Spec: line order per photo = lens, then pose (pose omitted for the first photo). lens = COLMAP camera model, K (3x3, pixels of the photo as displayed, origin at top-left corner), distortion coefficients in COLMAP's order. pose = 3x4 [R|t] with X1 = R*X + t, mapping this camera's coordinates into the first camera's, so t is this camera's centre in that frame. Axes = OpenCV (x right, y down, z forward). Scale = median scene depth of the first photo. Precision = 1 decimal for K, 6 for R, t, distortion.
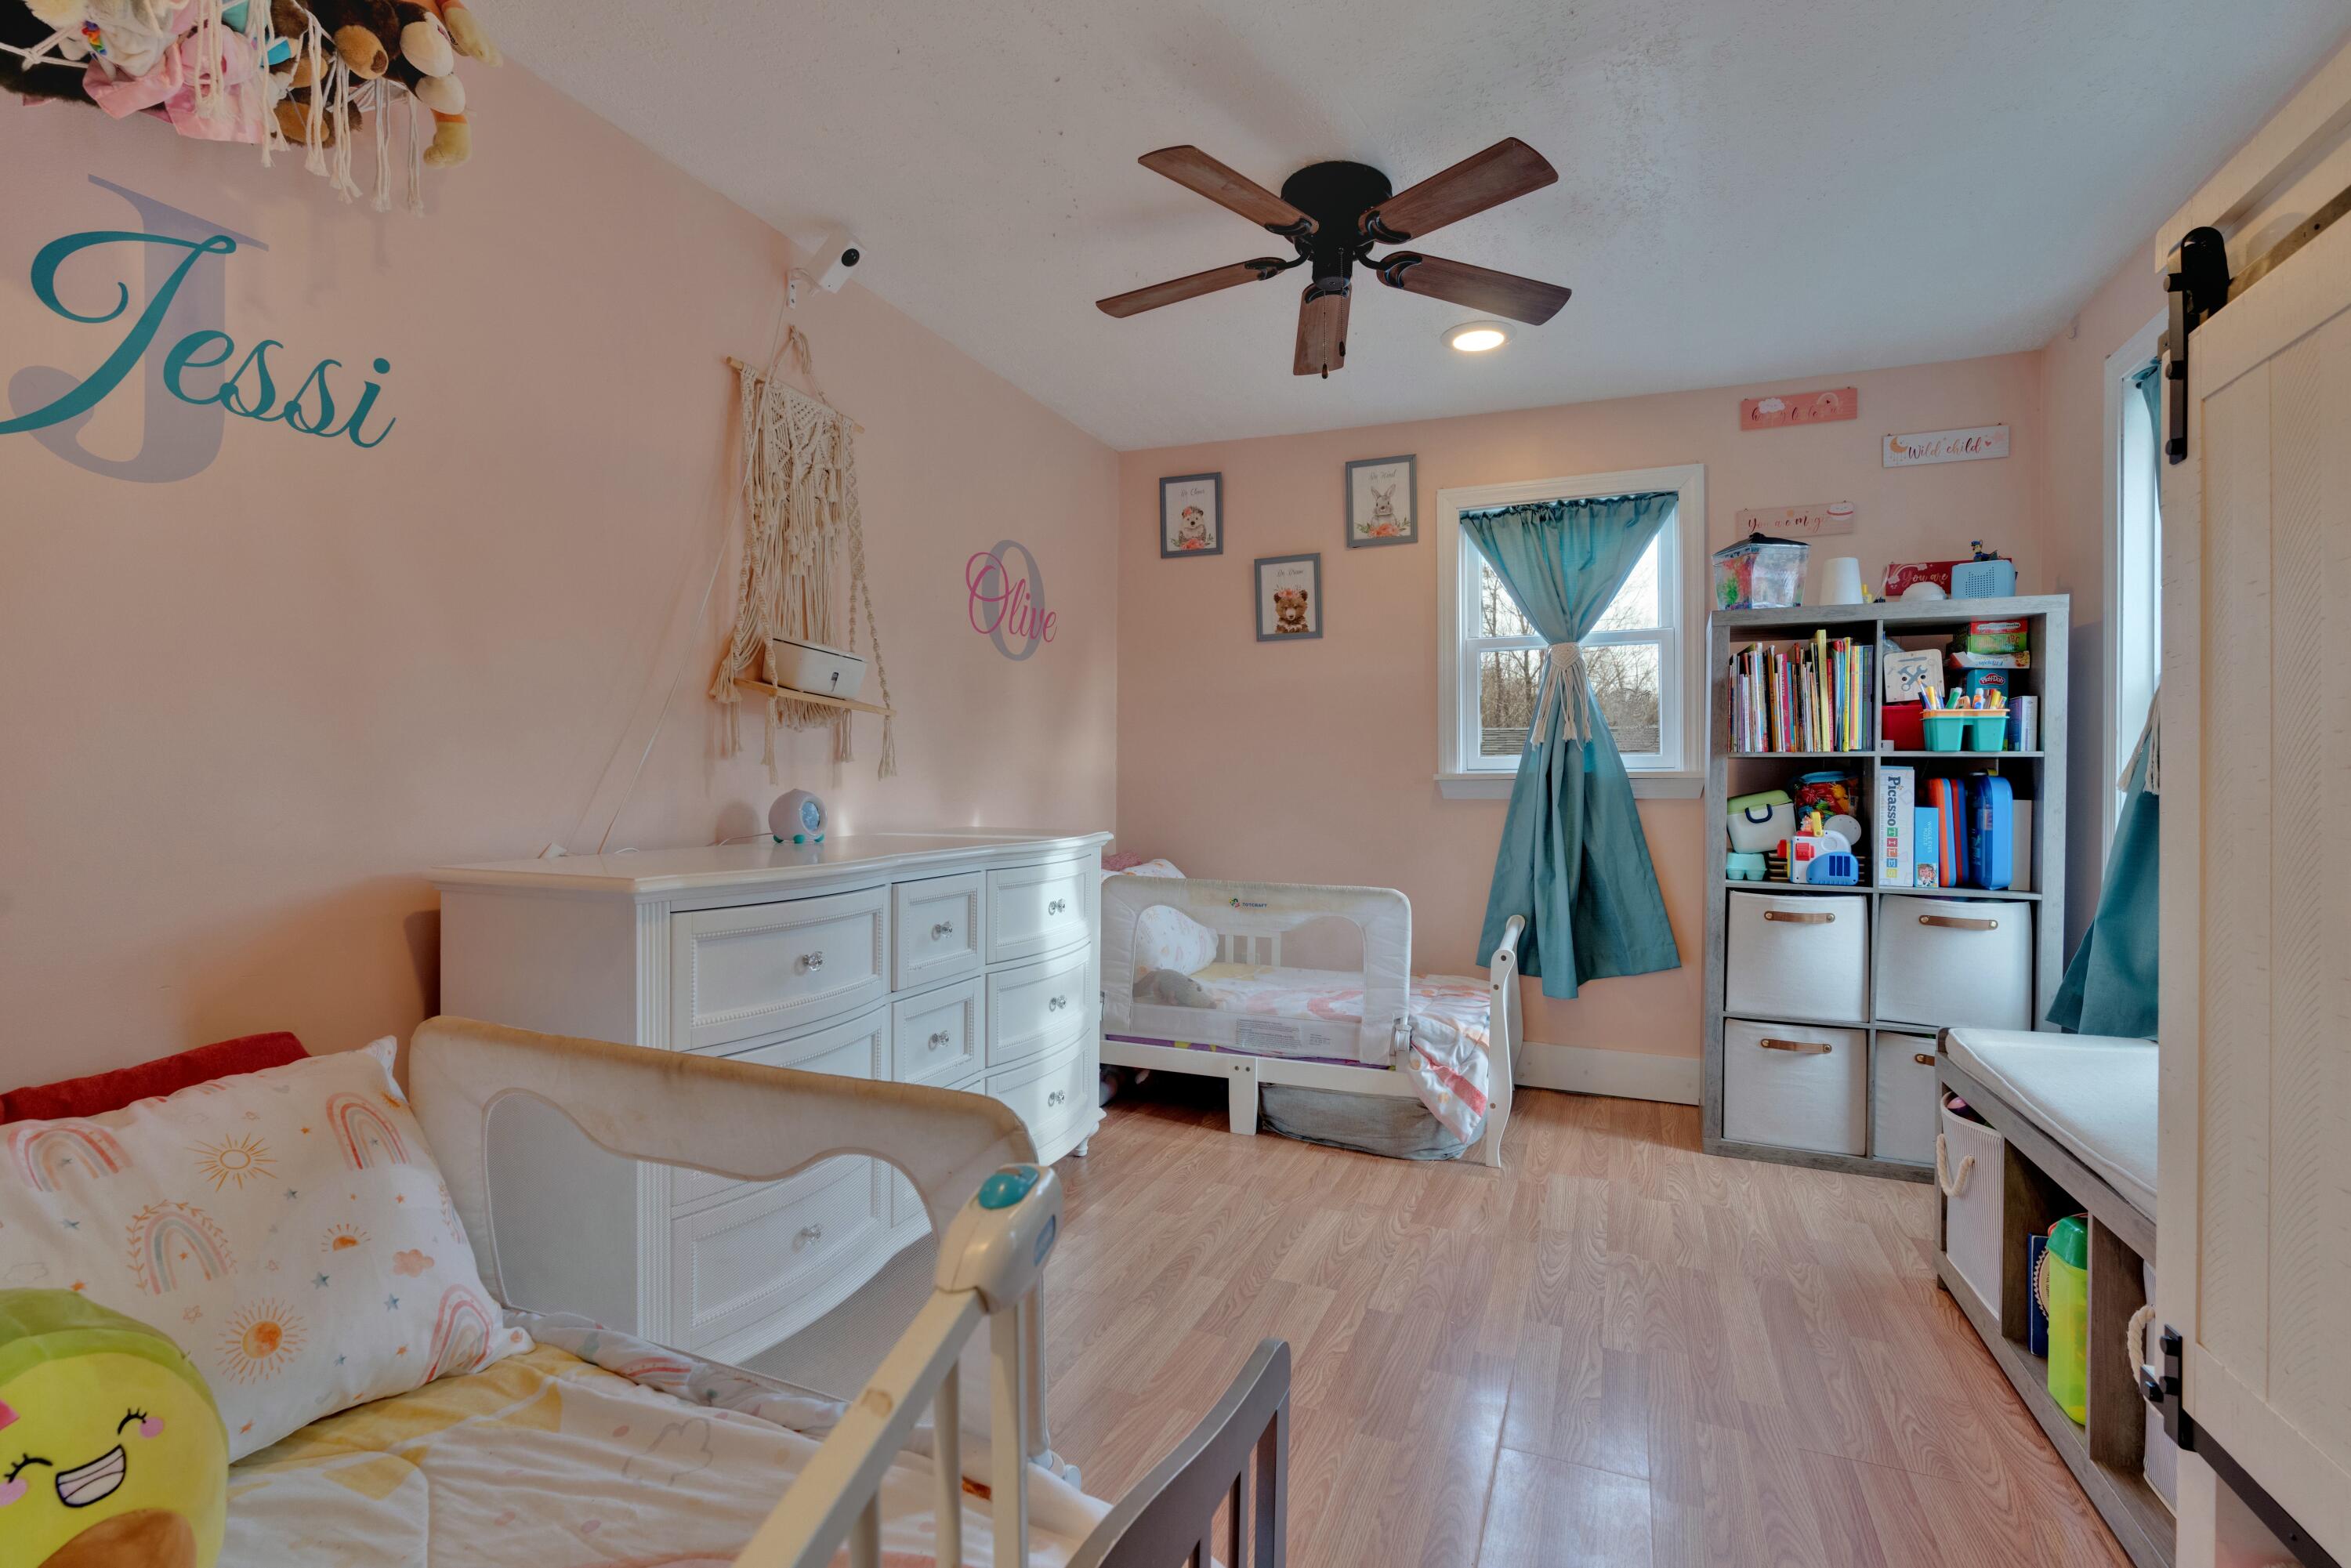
lens RADIAL K [[1047.7, 0, 1189.1], [0, 1047.7, 780.0], [0, 0, 1]] dist [-0.015743, 0.005347]
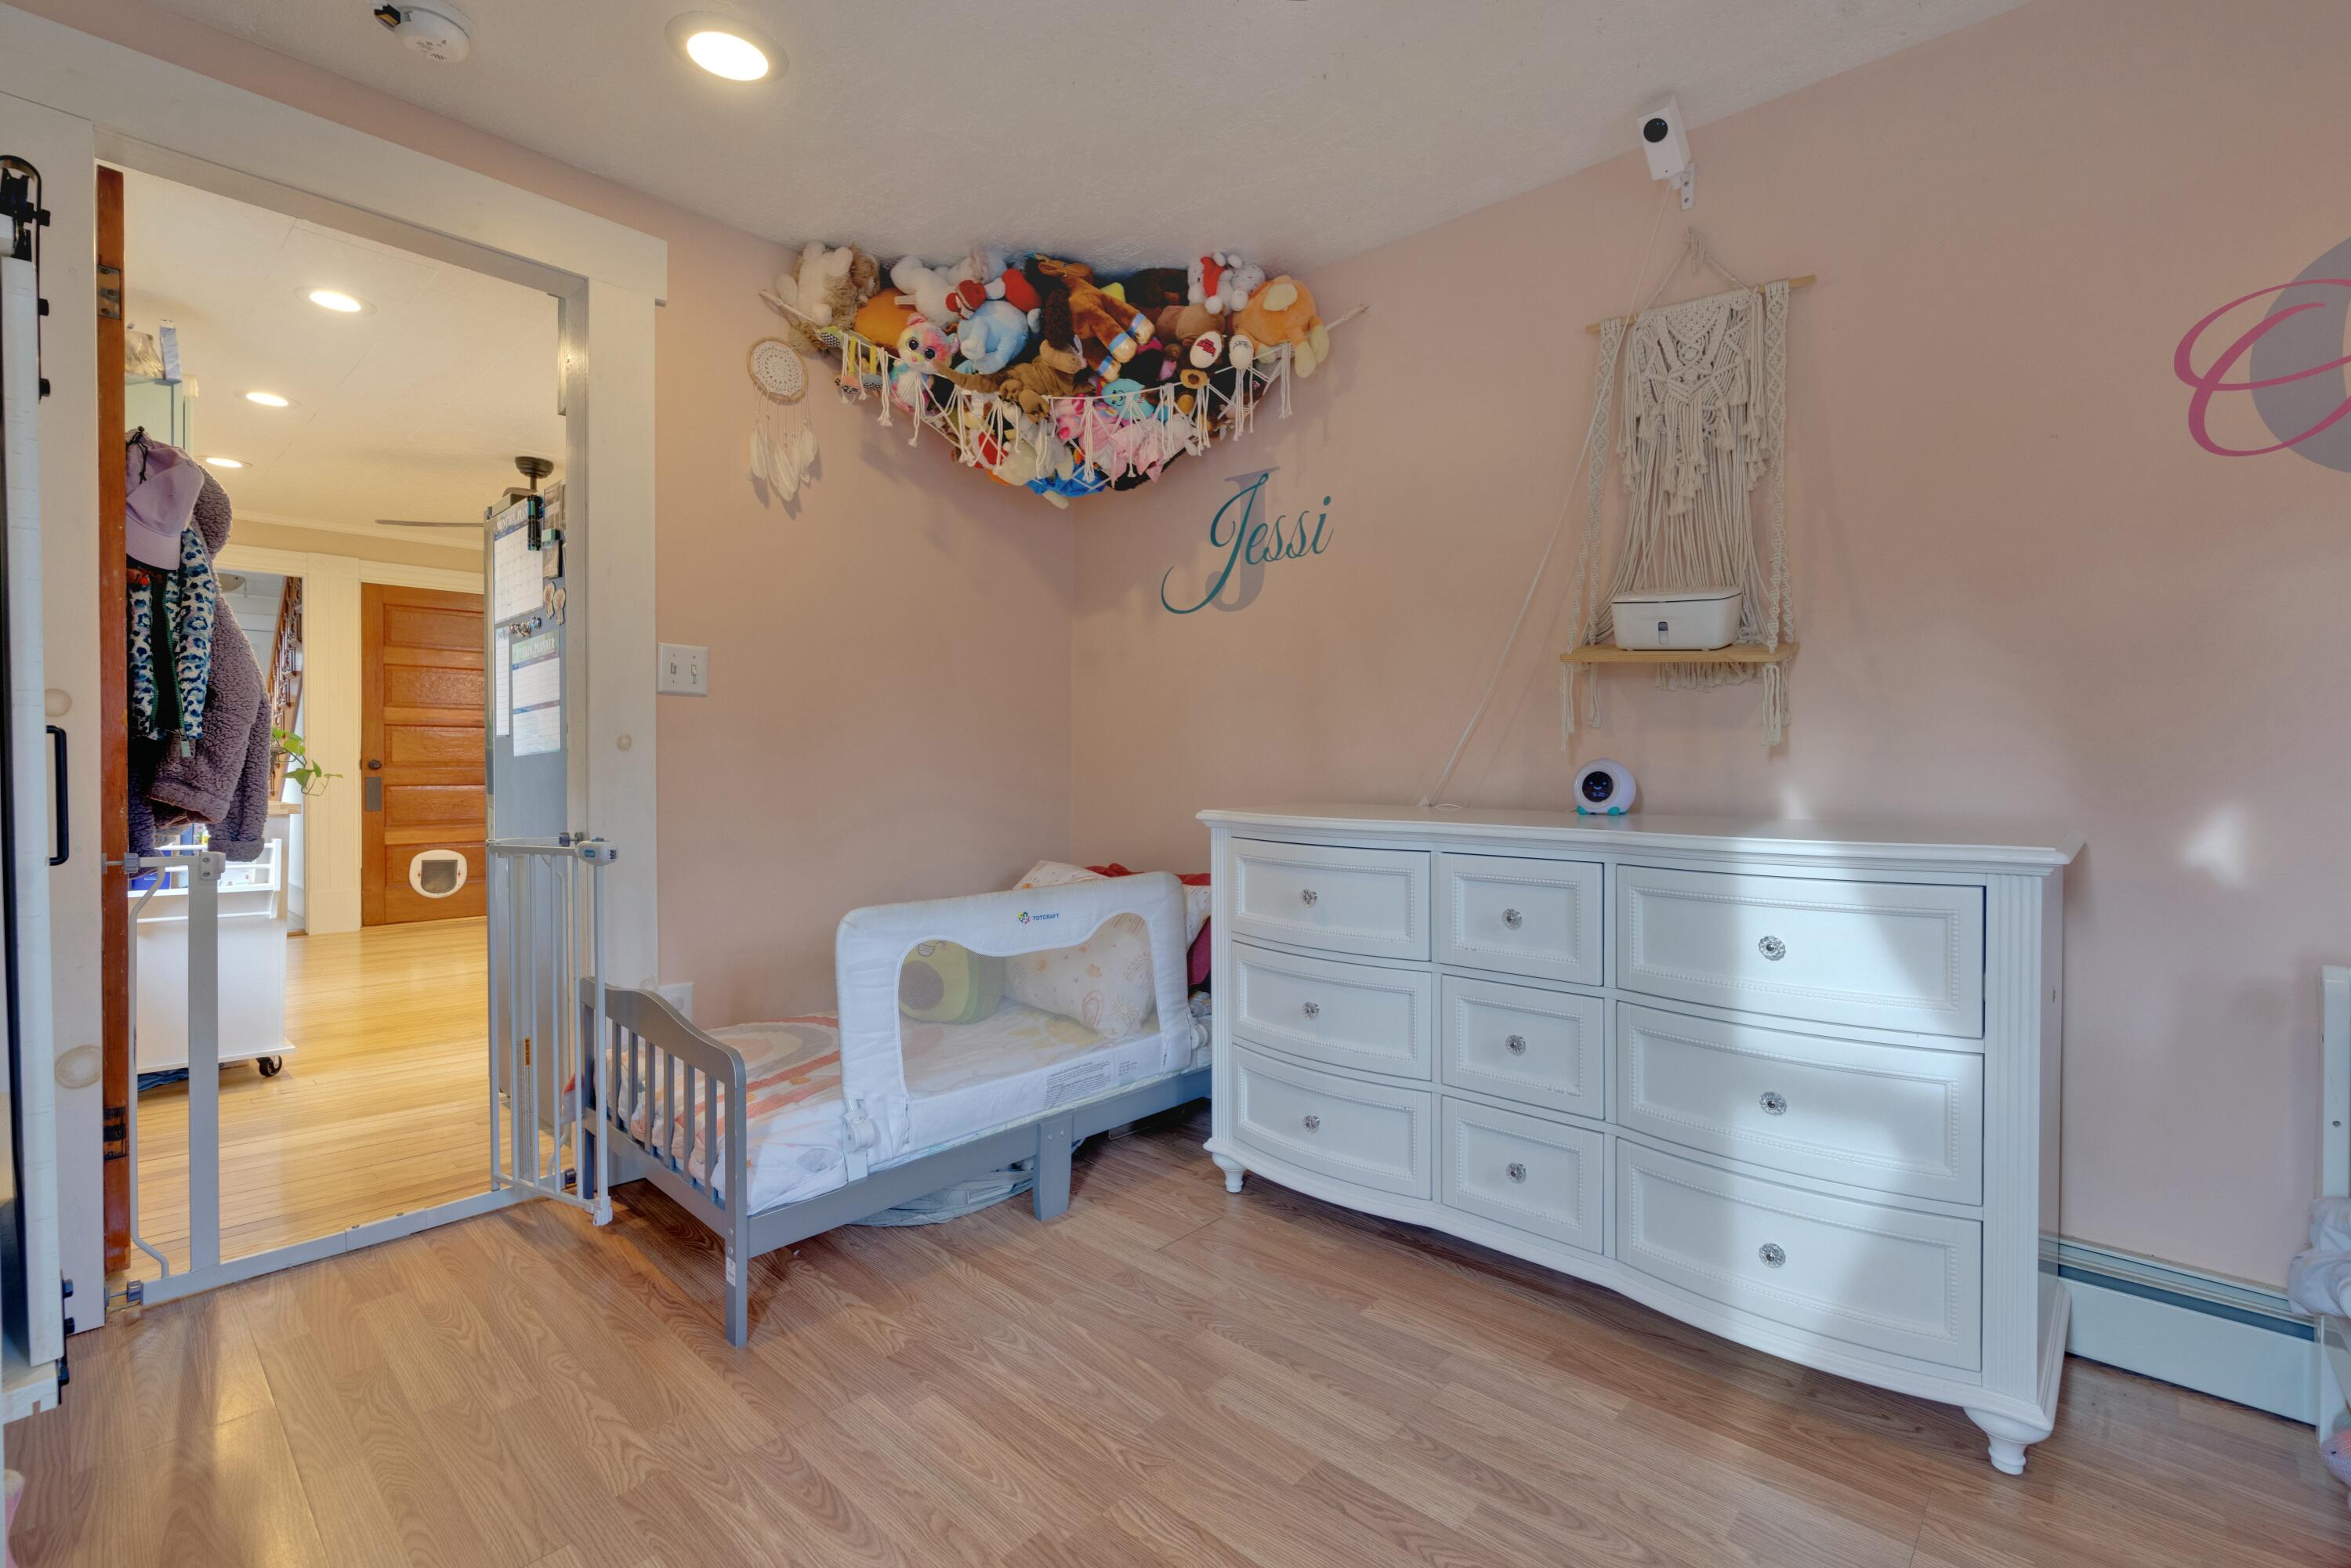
lens RADIAL K [[1034.4, 0, 1168.0], [0, 1034.4, 769.0], [0, 0, 1]] dist [0.000598, -0.000066]
pose [[-0.343409, 0.007578, -0.939155, 0.898935], [-0.005973, 0.999930, 0.010252, 0.016063], [0.939167, 0.009131, -0.343340, 1.377153]]
